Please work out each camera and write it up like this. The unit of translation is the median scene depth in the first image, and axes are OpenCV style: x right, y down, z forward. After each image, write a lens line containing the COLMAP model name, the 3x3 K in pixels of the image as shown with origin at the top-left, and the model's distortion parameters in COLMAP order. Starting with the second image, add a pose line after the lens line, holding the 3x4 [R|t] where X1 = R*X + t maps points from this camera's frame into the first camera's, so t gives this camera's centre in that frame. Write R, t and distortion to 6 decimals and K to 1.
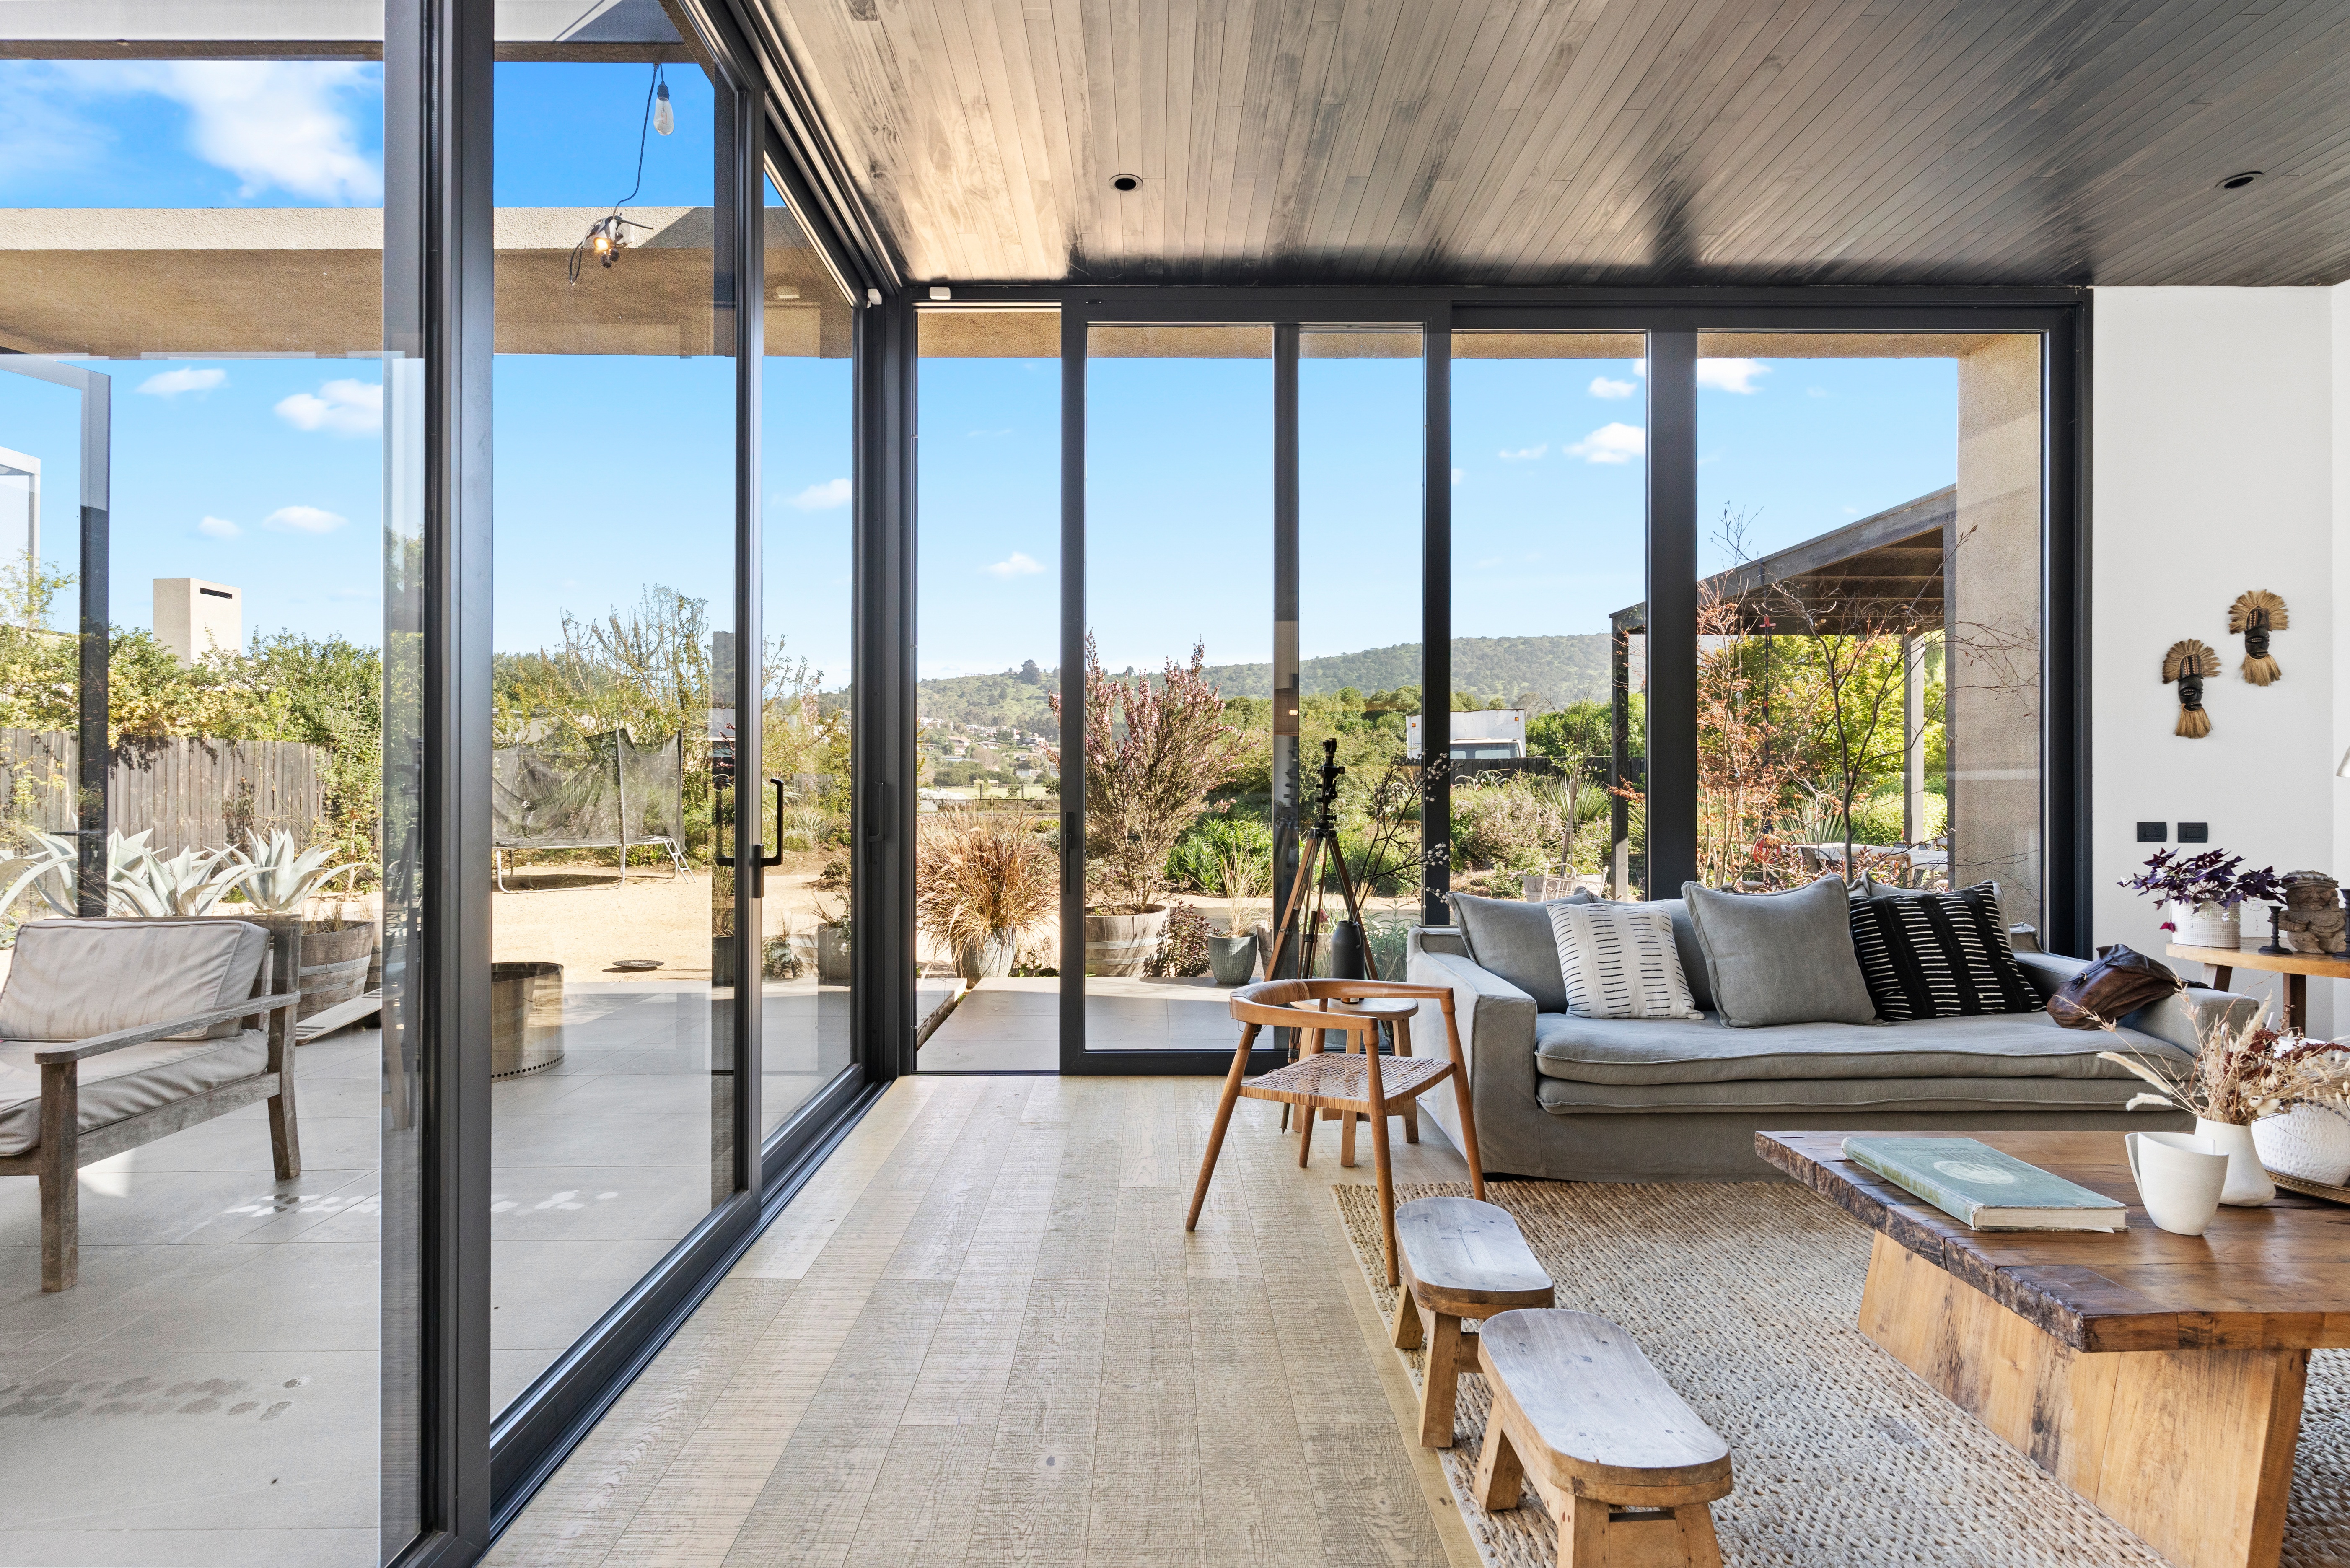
lens RADIAL K [[1109.8, 0, 1166.8], [0, 1109.8, 785.5], [0, 0, 1]] dist [-0.001221, -0.000207]
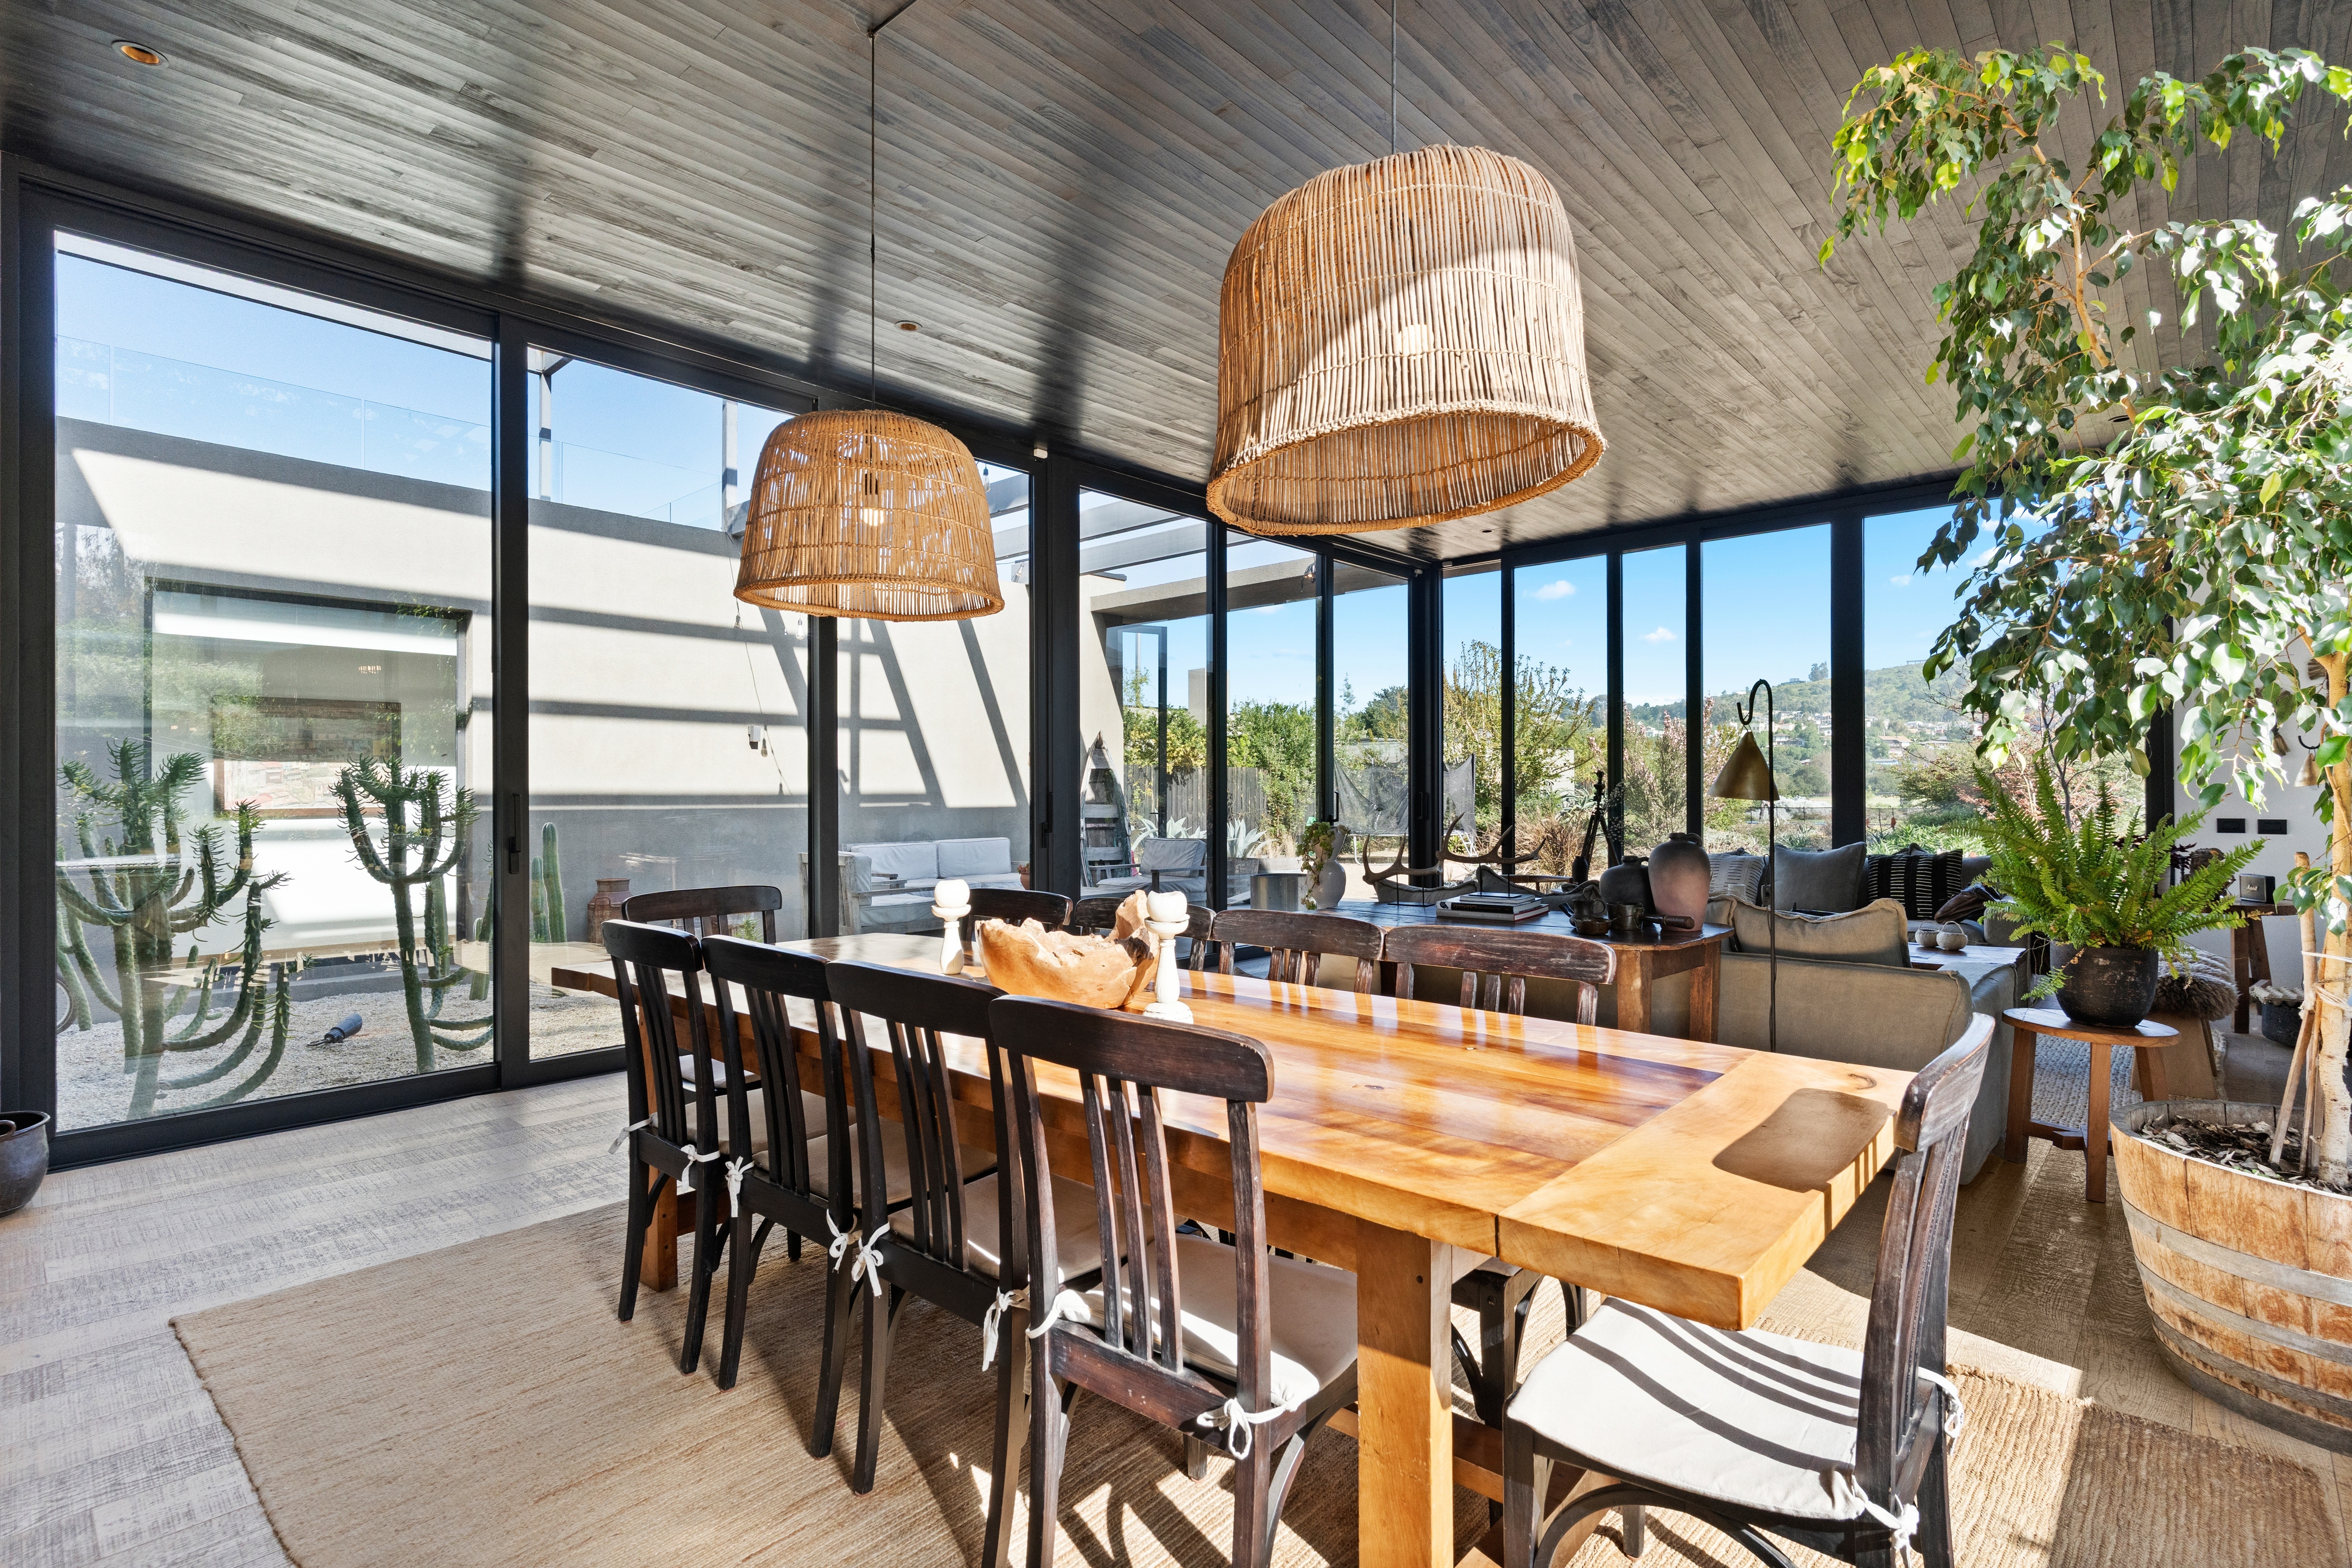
lens RADIAL K [[1110.7, 0, 1167.8], [0, 1110.7, 785.5], [0, 0, 1]] dist [-0.001221, -0.000207]
pose [[0.721696, -0.007108, -0.692174, 0.890110], [0.001913, 0.999964, -0.008274, 0.001750], [0.692208, 0.004647, 0.721683, -0.921760]]
